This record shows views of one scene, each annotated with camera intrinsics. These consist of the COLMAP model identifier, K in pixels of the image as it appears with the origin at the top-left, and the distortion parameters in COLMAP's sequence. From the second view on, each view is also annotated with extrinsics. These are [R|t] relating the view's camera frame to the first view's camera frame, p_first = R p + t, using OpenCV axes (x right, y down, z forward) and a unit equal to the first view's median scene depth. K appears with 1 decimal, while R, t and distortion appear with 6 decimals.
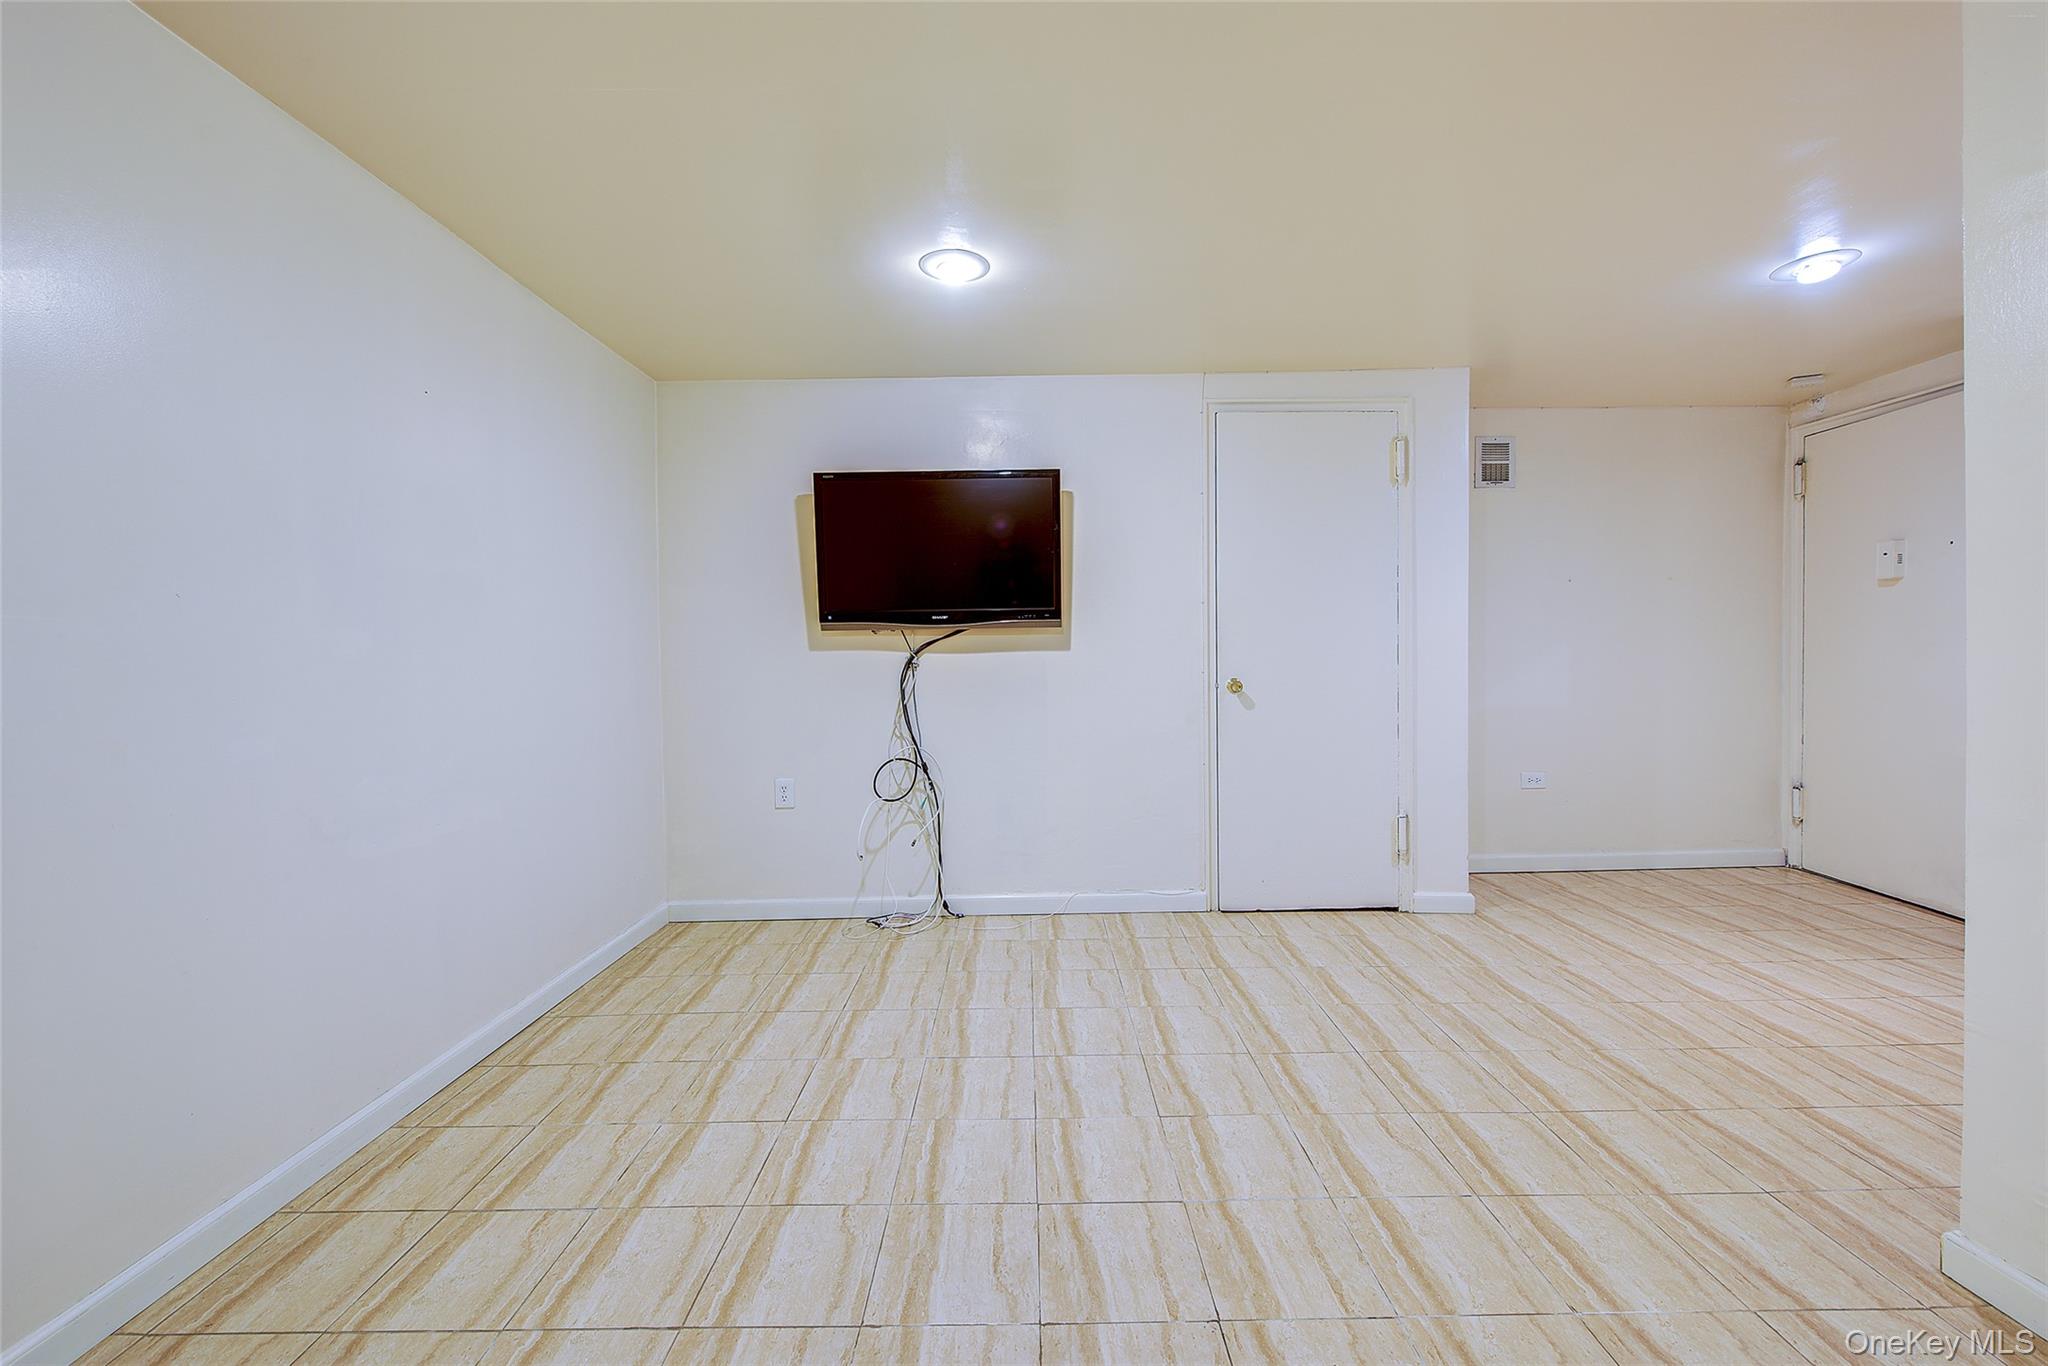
lens RADIAL K [[880.9, 0, 1013.2], [0, 880.9, 637.4], [0, 0, 1]] dist [0.001381, -0.003393]
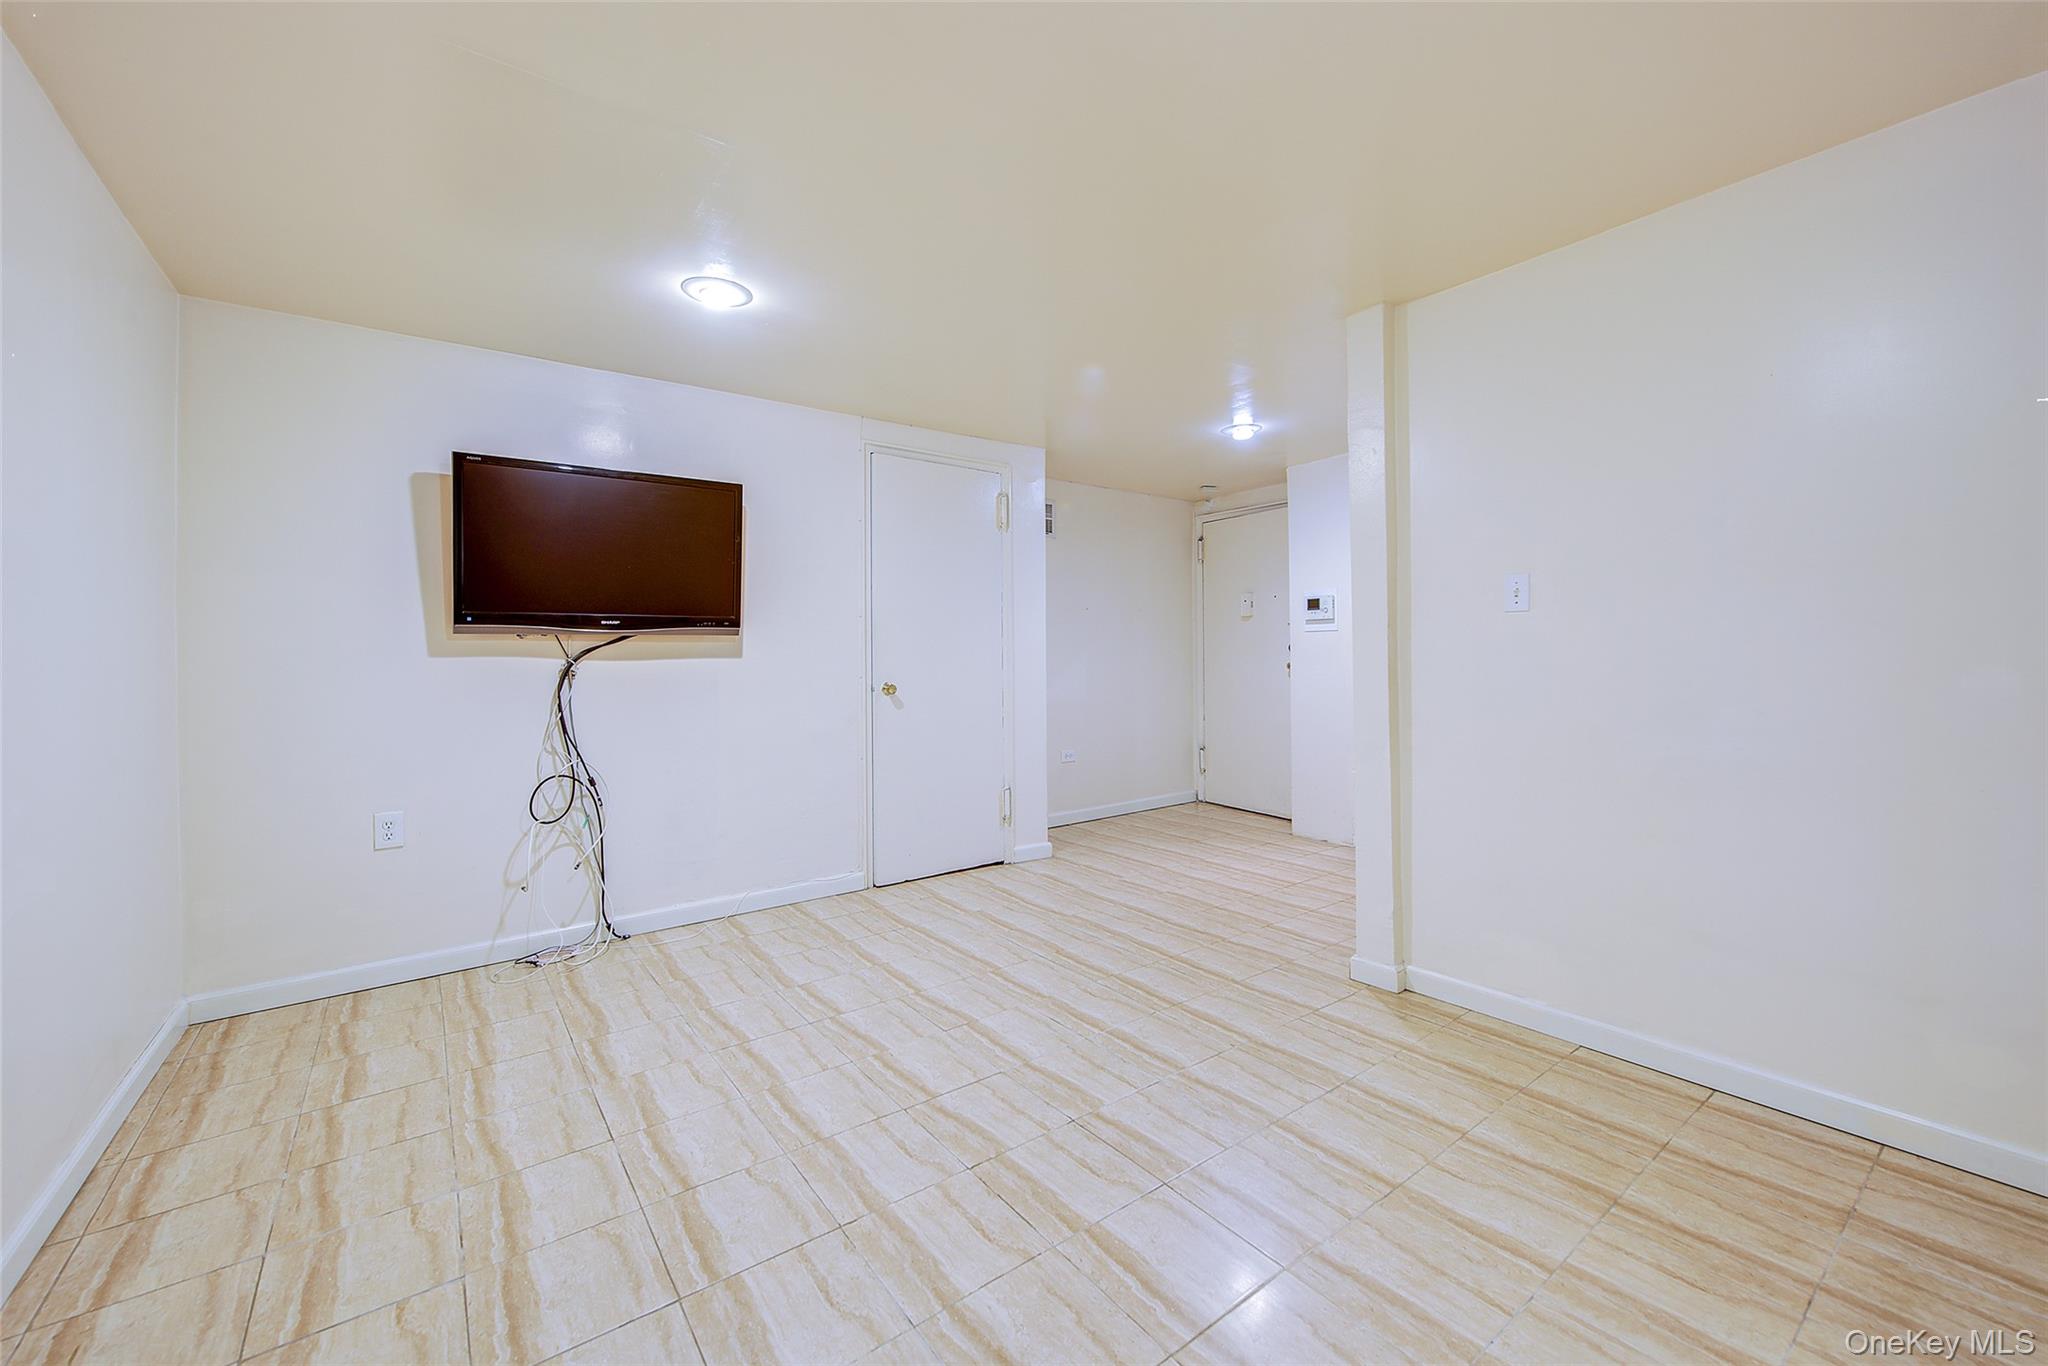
lens RADIAL K [[872.2, 0, 1104.4], [0, 872.2, 597.6], [0, 0, 1]] dist [0.002624, -0.002949]
pose [[0.755800, 0.049125, 0.652957, -0.380135], [-0.010745, 0.997978, -0.062644, 0.004870], [-0.654714, 0.040331, 0.754800, -0.080099]]
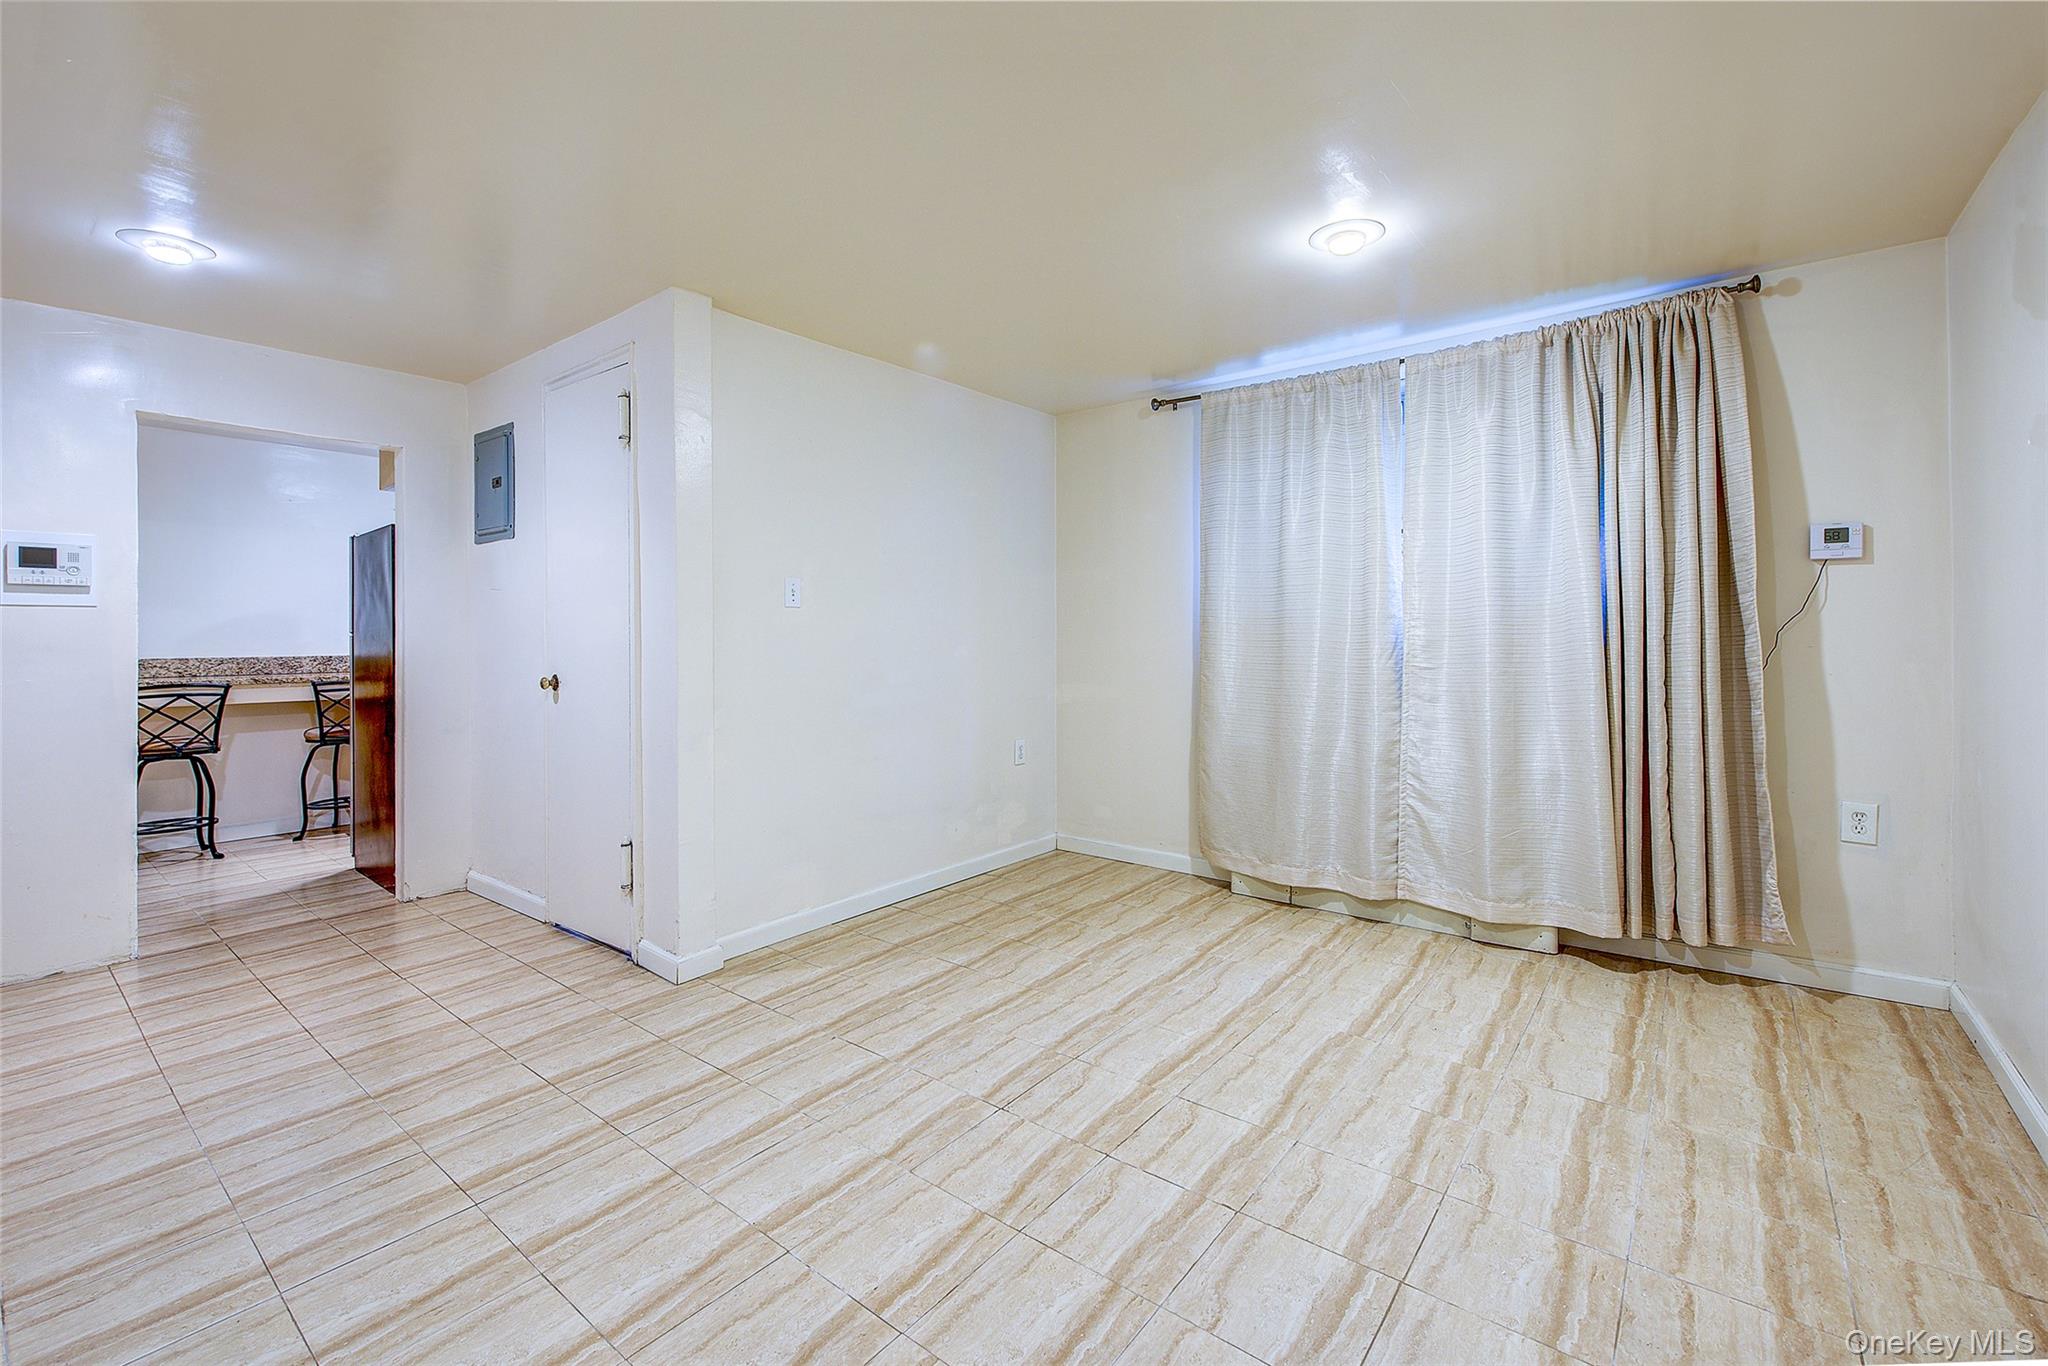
lens RADIAL K [[788.8, 0, 1019.2], [0, 788.8, 638.8], [0, 0, 1]] dist [0.005487, -0.003060]
pose [[-0.782699, 0.019075, 0.622109, -0.331068], [0.007556, 0.999748, -0.021148, 0.016341], [-0.622355, -0.011851, -0.782645, 1.082752]]
